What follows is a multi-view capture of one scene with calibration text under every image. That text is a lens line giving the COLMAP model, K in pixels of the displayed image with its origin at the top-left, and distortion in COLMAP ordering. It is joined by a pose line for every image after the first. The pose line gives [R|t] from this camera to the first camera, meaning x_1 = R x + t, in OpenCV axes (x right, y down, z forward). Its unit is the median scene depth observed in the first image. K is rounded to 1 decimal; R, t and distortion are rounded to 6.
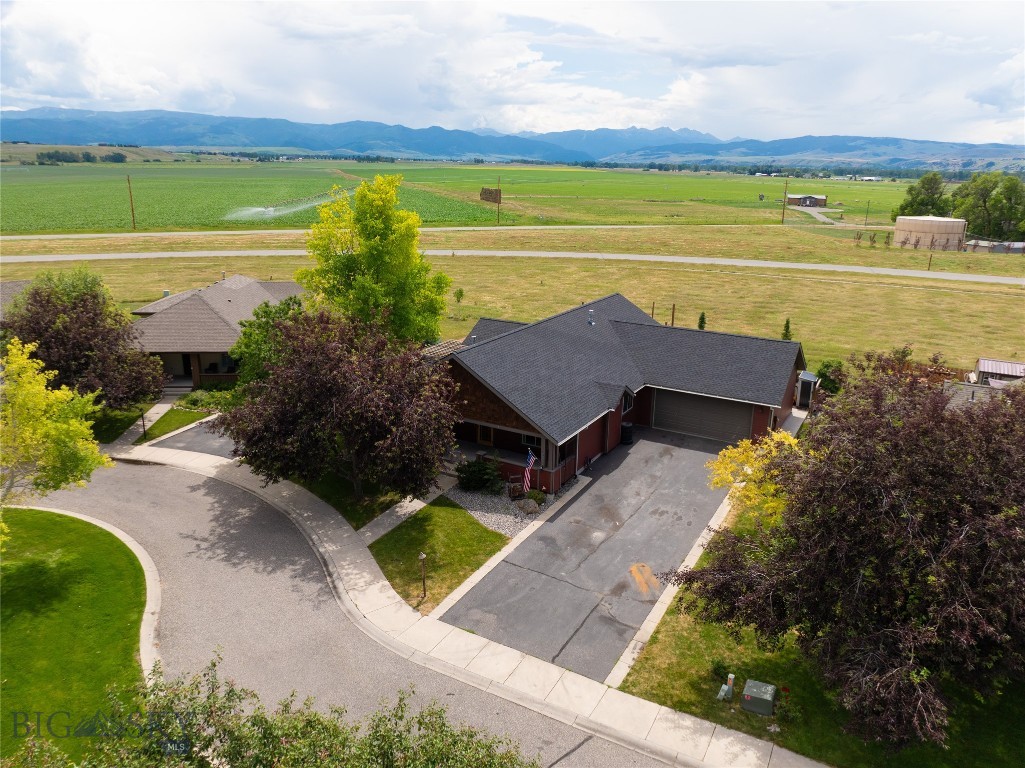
lens RADIAL K [[723.1, 0, 512.5], [0, 723.1, 384.0], [0, 0, 1]] dist [-0.056583, 0.031511]
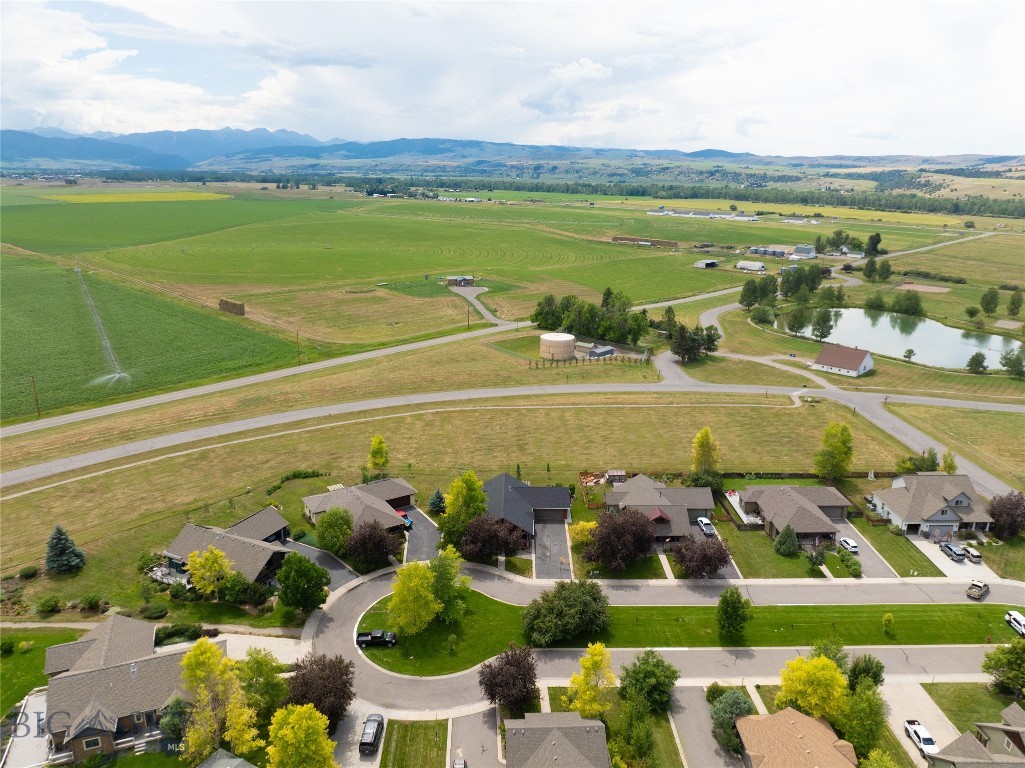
lens RADIAL K [[713.4, 0, 511.0], [0, 713.4, 401.8], [0, 0, 1]] dist [-0.040534, 0.008595]
pose [[0.869479, -0.157623, 0.468147, -1.504972], [0.146081, 0.987382, 0.061134, -0.766233], [-0.471876, 0.015232, 0.881533, -2.083996]]
